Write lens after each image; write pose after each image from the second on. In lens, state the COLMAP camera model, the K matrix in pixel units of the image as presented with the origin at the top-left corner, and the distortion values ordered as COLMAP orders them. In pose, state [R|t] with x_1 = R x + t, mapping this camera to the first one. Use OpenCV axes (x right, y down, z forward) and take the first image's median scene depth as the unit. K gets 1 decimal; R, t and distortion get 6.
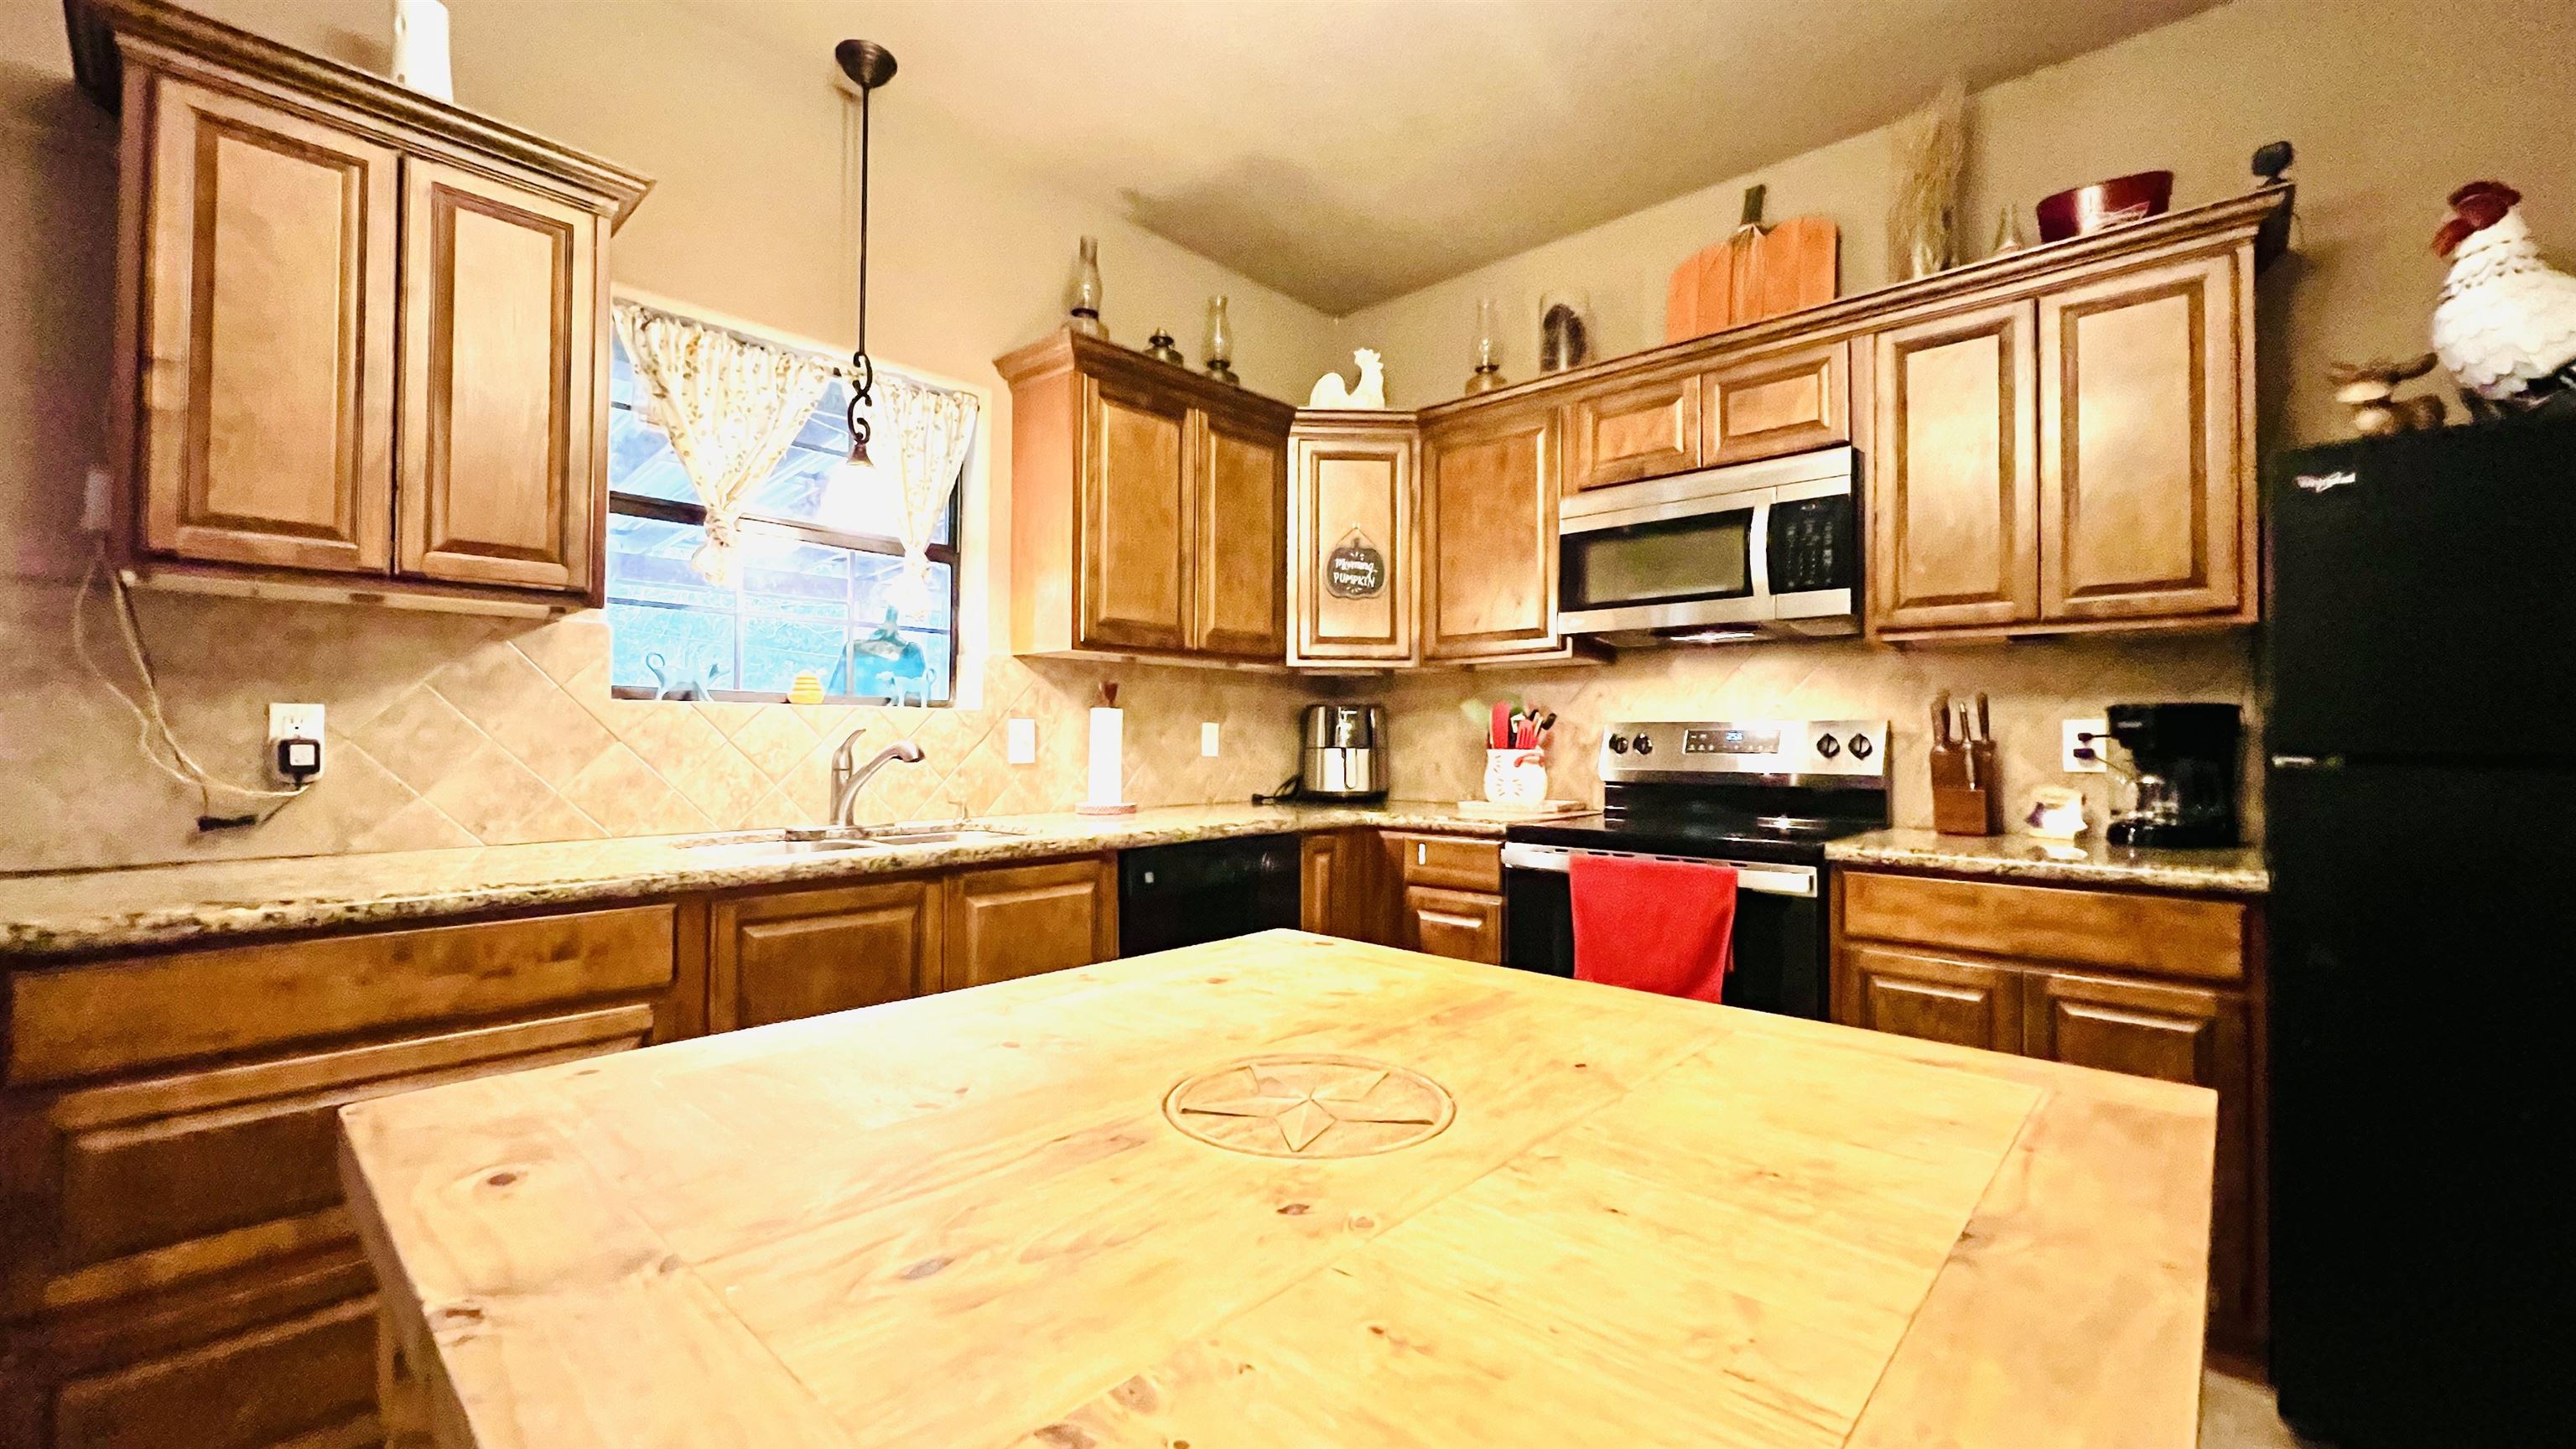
lens RADIAL K [[1028.8, 0, 1284.7], [0, 1028.8, 717.2], [0, 0, 1]] dist [0.000384, 0.000023]
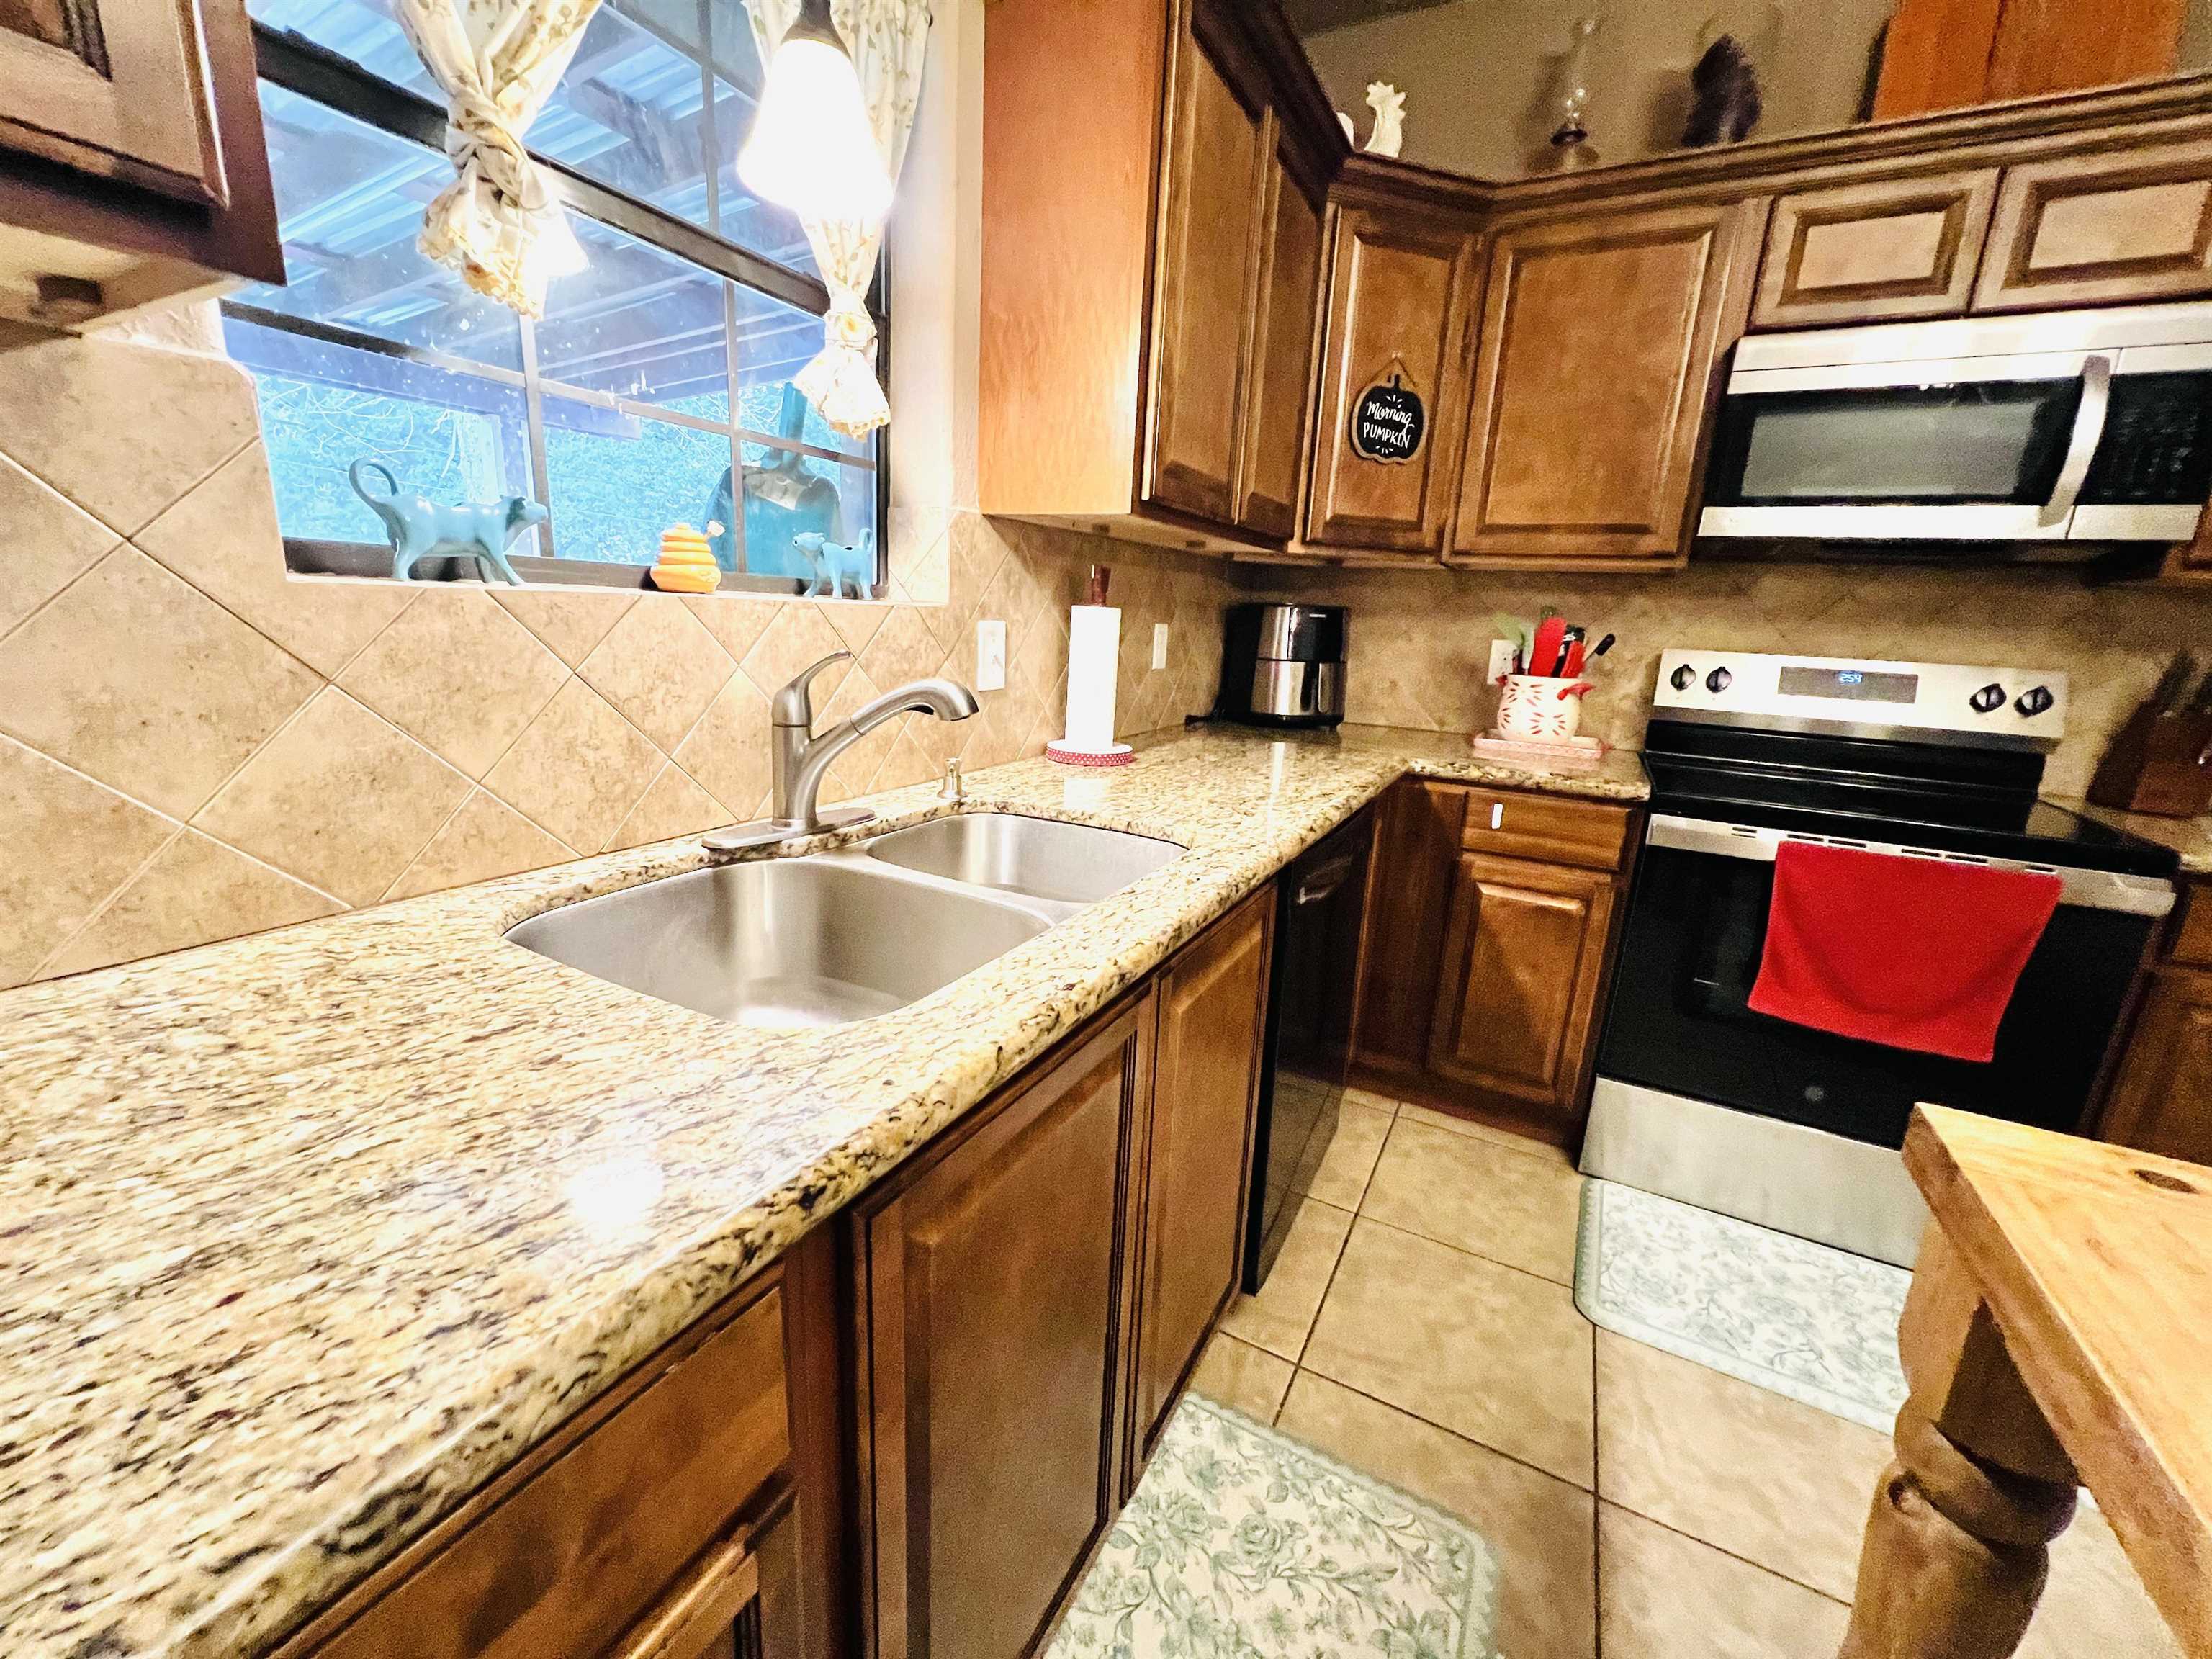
lens RADIAL K [[885.8, 0, 1102.1], [0, 885.8, 823.6], [0, 0, 1]] dist [0.000697, 0.000211]
pose [[0.967546, -0.016843, 0.252131, -0.401378], [-0.051058, 0.964165, 0.260345, -0.028155], [-0.247481, -0.264770, 0.932014, 0.529958]]
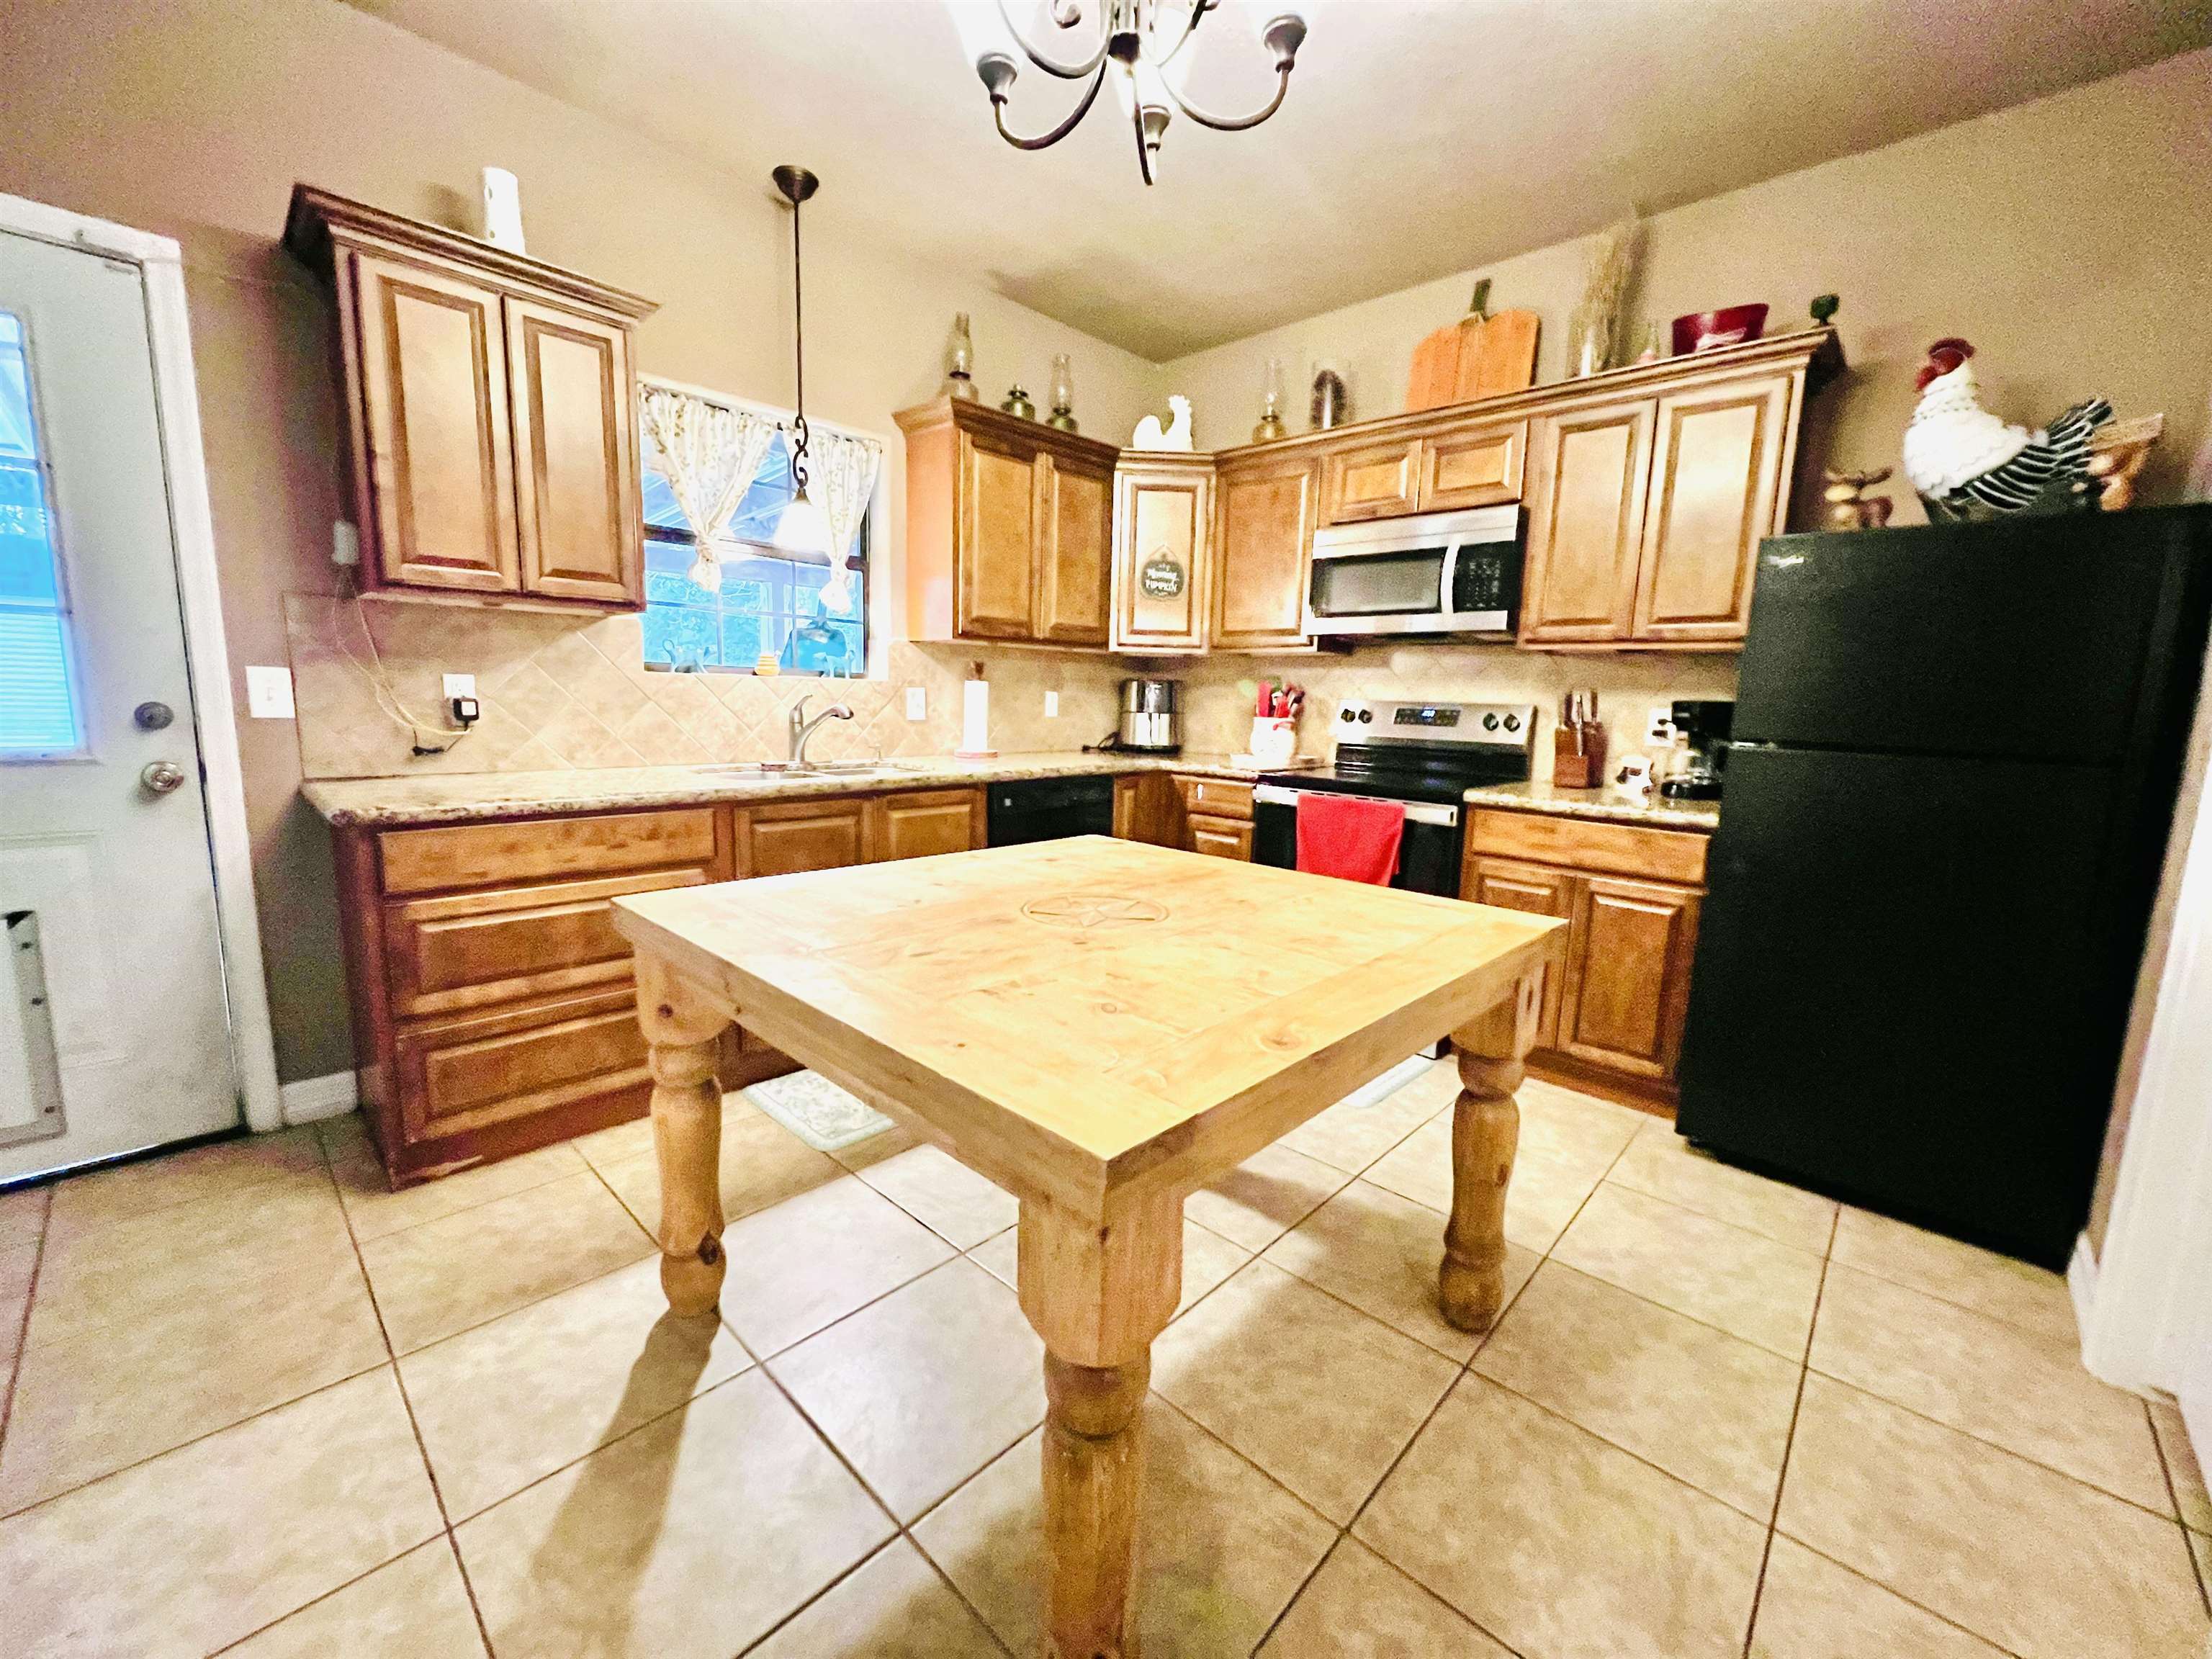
lens RADIAL K [[885.8, 0, 1103.7], [0, 885.8, 824.6], [0, 0, 1]] dist [0.000697, 0.000211]
pose [[0.999564, 0.026221, -0.013550, 0.023025], [-0.023551, 0.985286, 0.169284, -0.029458], [0.017790, -0.168891, 0.985474, -0.249462]]
